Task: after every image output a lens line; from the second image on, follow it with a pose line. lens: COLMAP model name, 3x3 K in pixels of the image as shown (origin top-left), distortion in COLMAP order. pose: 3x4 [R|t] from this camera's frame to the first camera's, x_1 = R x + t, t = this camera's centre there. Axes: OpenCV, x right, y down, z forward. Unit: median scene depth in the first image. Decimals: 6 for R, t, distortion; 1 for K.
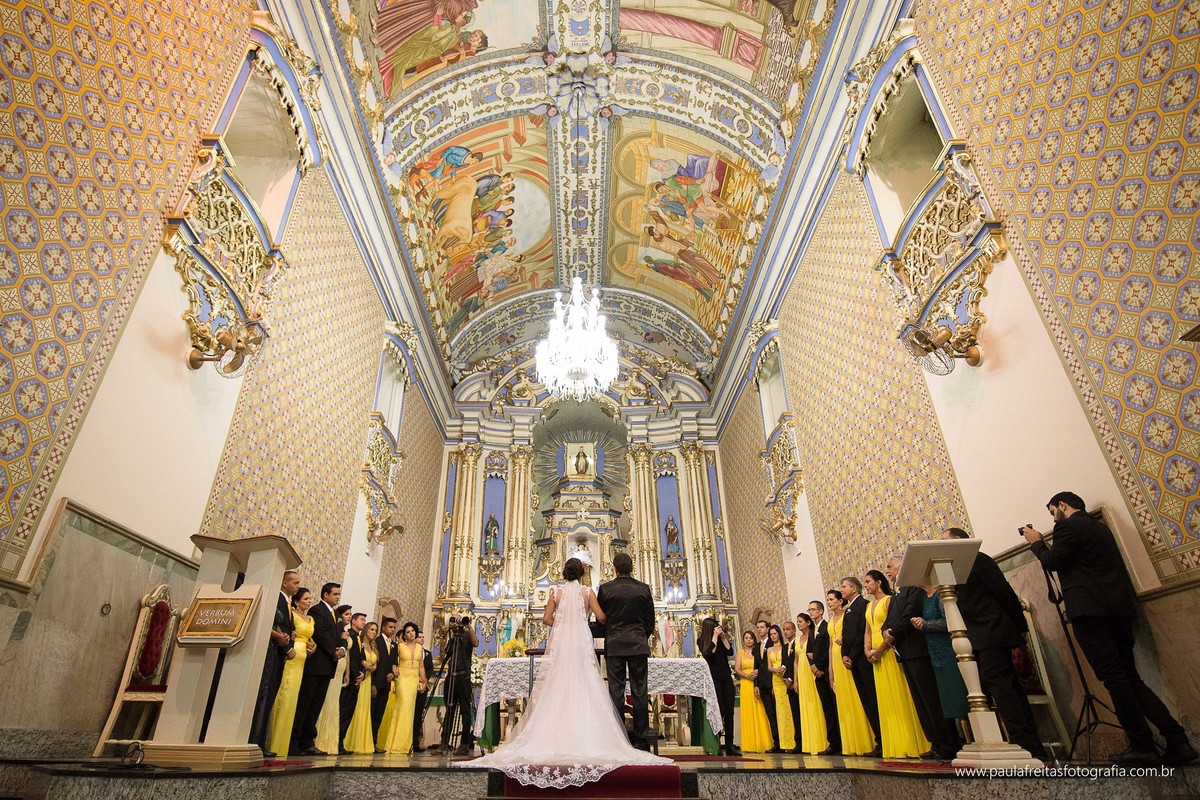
lens RADIAL K [[629.3, 0, 575.6], [0, 629.3, 398.9], [0, 0, 1]] dist [-0.000444, -0.000345]
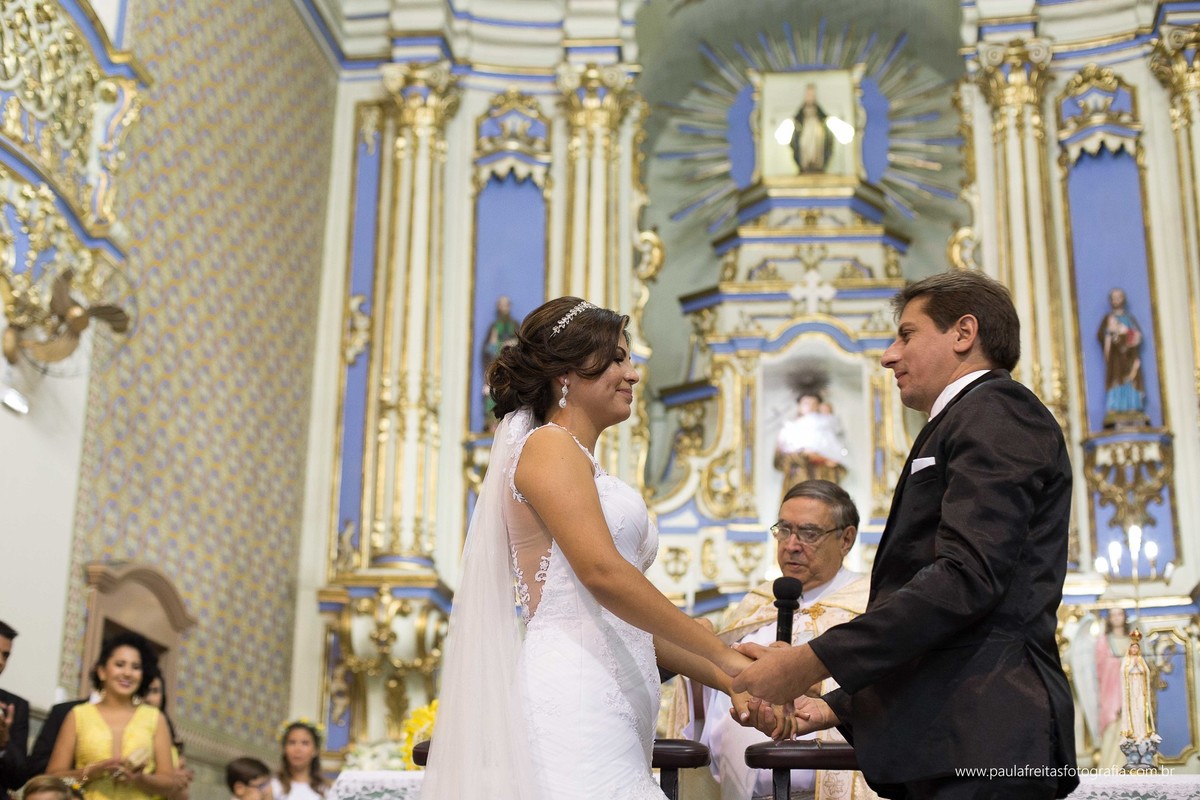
lens RADIAL K [[1790.0, 0, 600.0], [0, 1790.0, 400.0], [0, 0, 1]] dist [-0.102789, 0.085449]
pose [[0.990897, -0.021823, -0.132838, 0.023151], [0.047254, 0.980367, 0.191434, 0.067263], [0.126053, -0.195969, 0.972475, 0.170348]]
